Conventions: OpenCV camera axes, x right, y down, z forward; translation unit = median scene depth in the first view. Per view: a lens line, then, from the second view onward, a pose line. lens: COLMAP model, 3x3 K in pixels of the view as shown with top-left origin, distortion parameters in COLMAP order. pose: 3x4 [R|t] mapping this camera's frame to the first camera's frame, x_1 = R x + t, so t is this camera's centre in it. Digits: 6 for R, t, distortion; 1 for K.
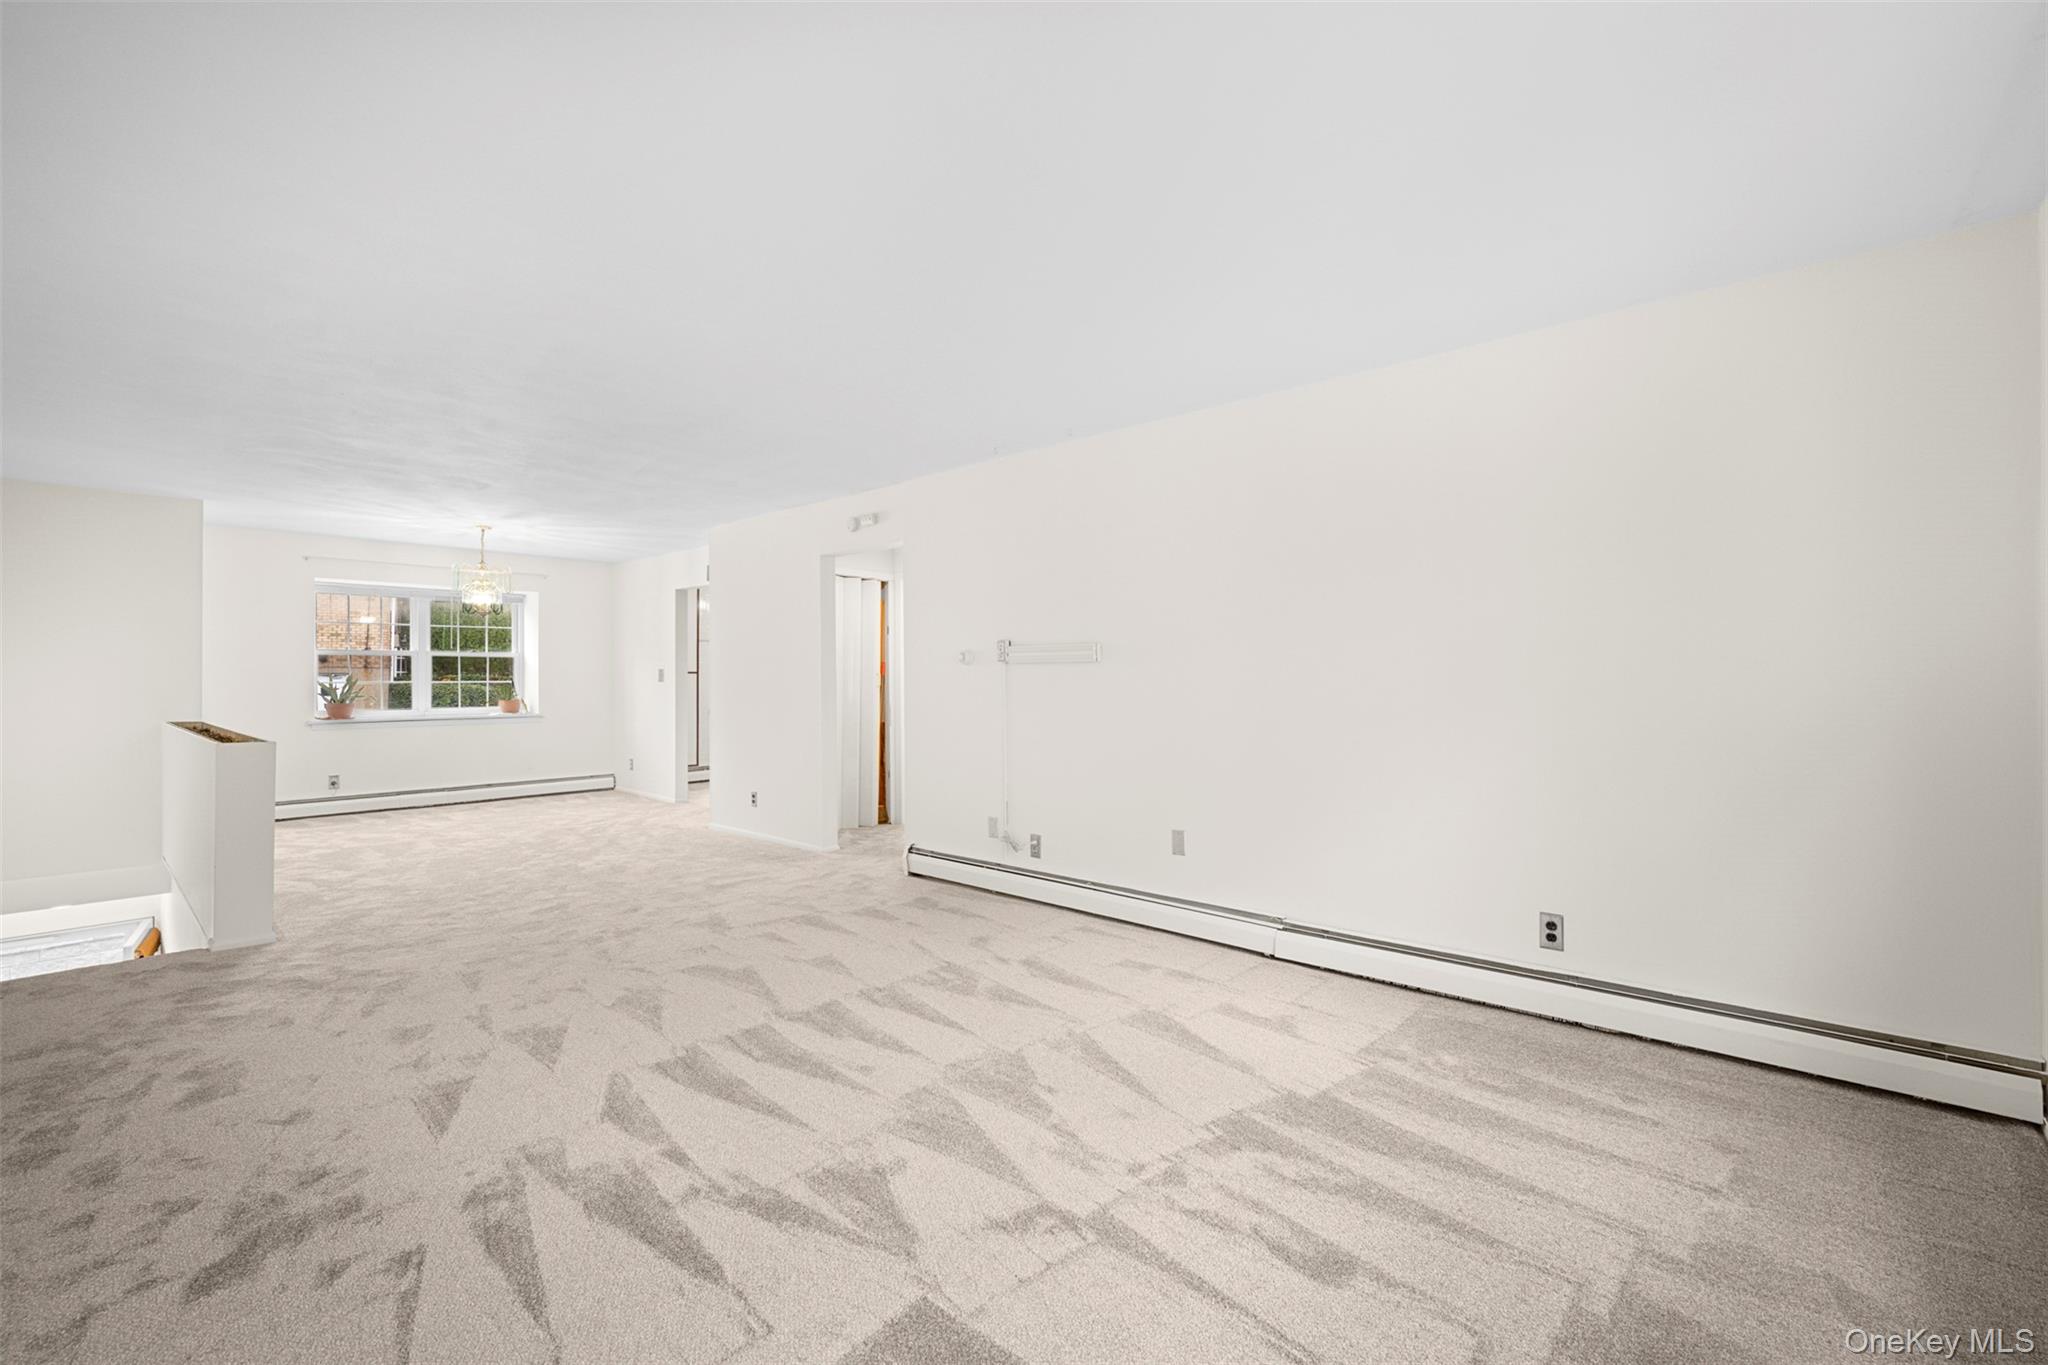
lens RADIAL K [[829.0, 0, 1038.0], [0, 829.0, 687.1], [0, 0, 1]] dist [0.000532, -0.000154]
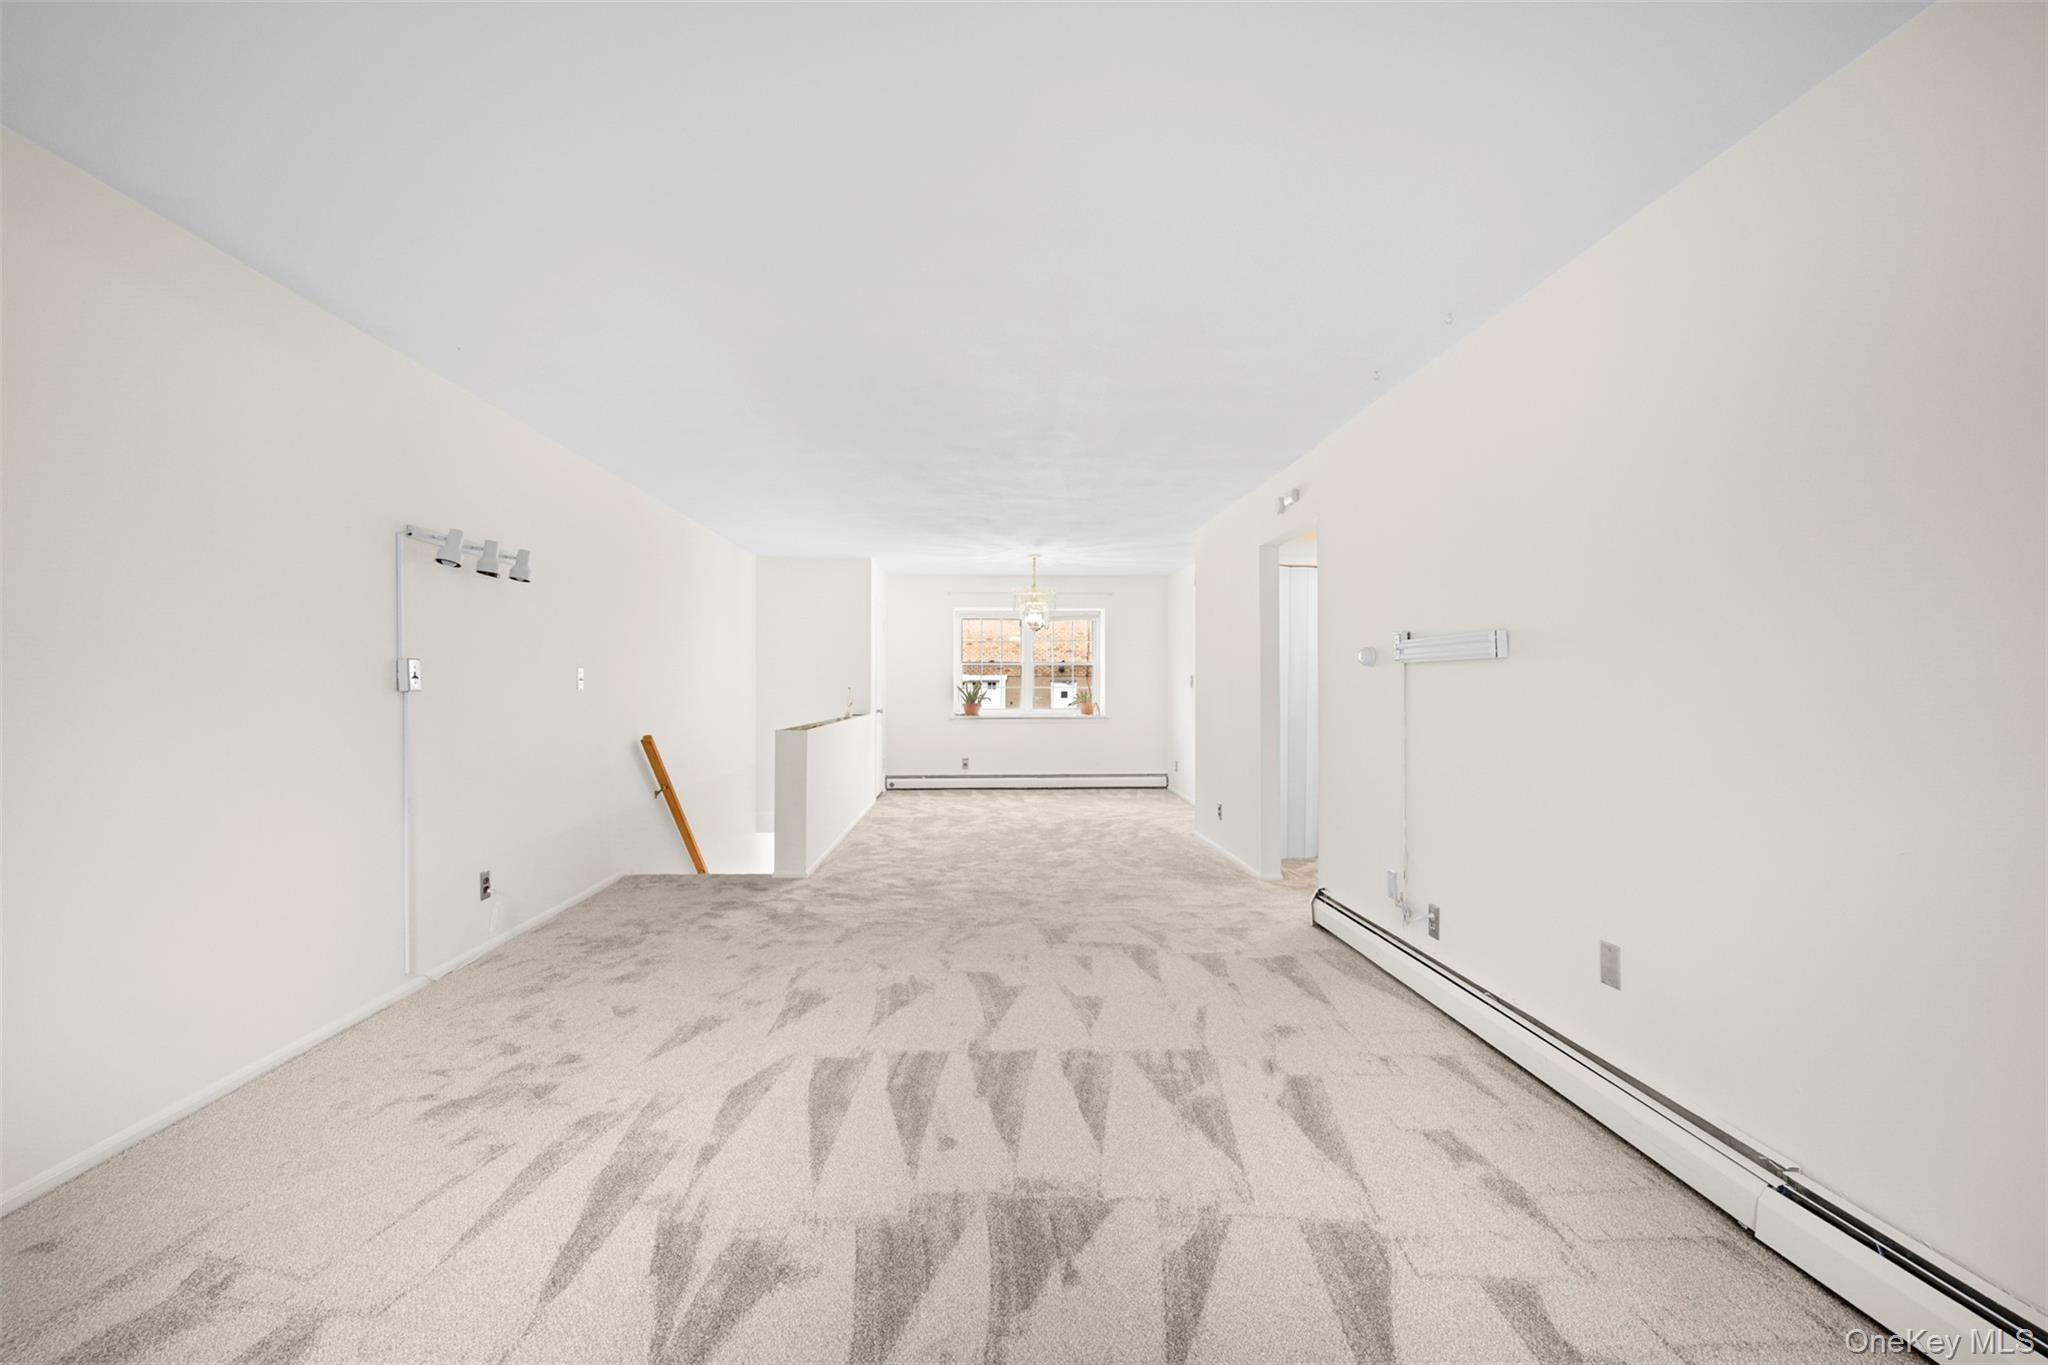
lens RADIAL K [[829.0, 0, 1038.0], [0, 829.0, 687.1], [0, 0, 1]] dist [0.000532, -0.000154]
pose [[0.706498, 0.002850, -0.707709, 0.179688], [-0.008371, 0.999956, -0.004331, -0.001273], [0.707665, 0.008984, 0.706491, 0.180436]]
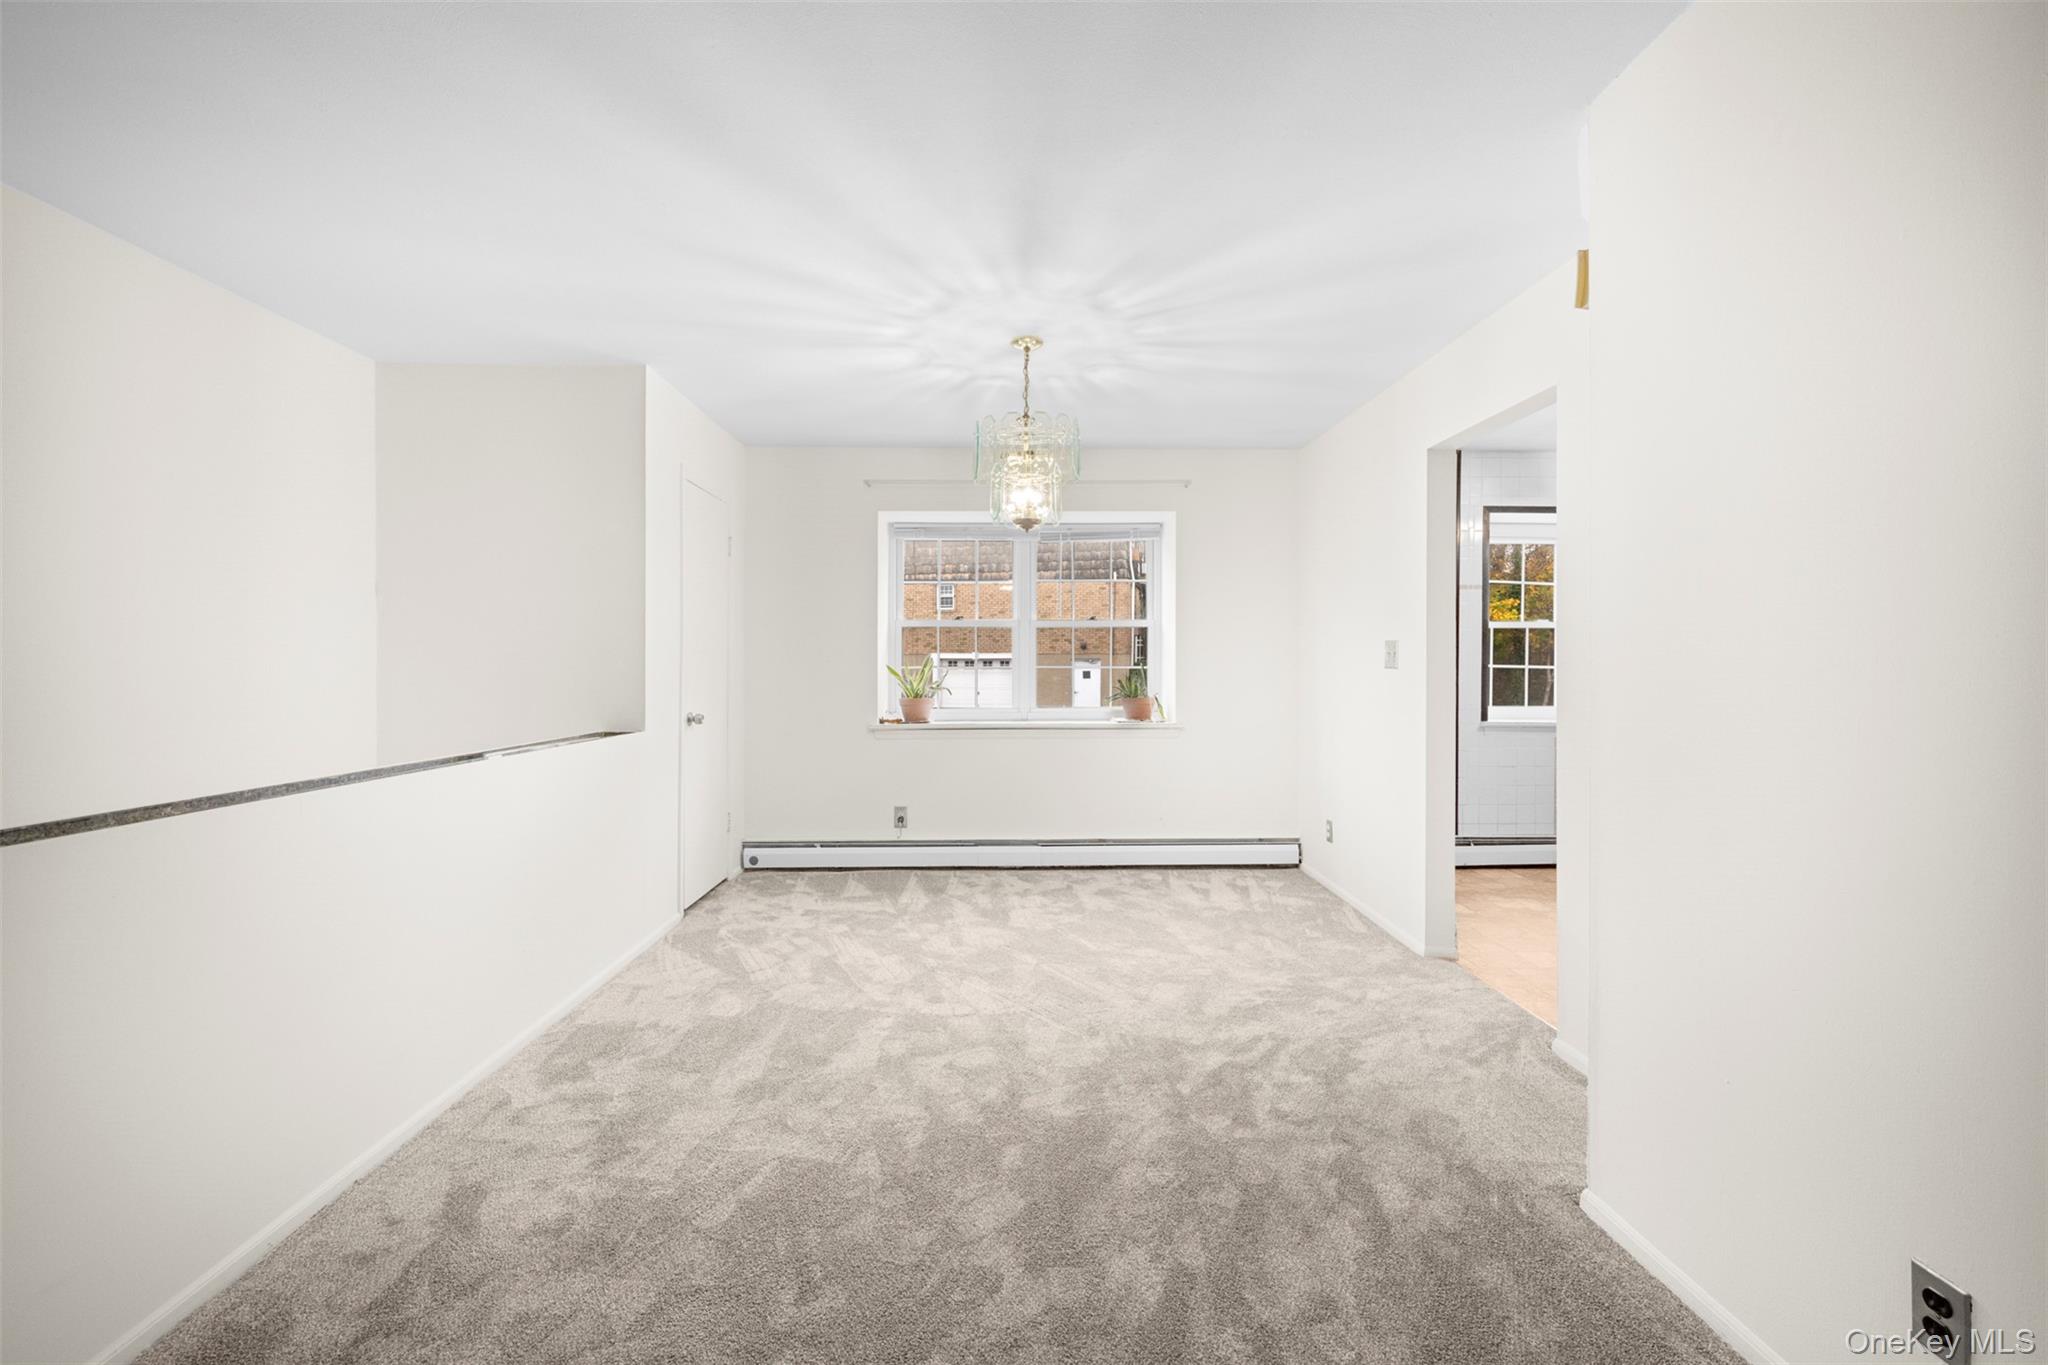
lens RADIAL K [[815.9, 0, 1024.6], [0, 815.9, 673.5], [0, 0, 1]] dist [0.000511, 0.000155]
pose [[0.676073, 0.008485, -0.736786, -0.344635], [-0.007331, 0.999962, 0.004788, -0.005889], [0.736798, 0.002164, 0.676109, 0.724293]]
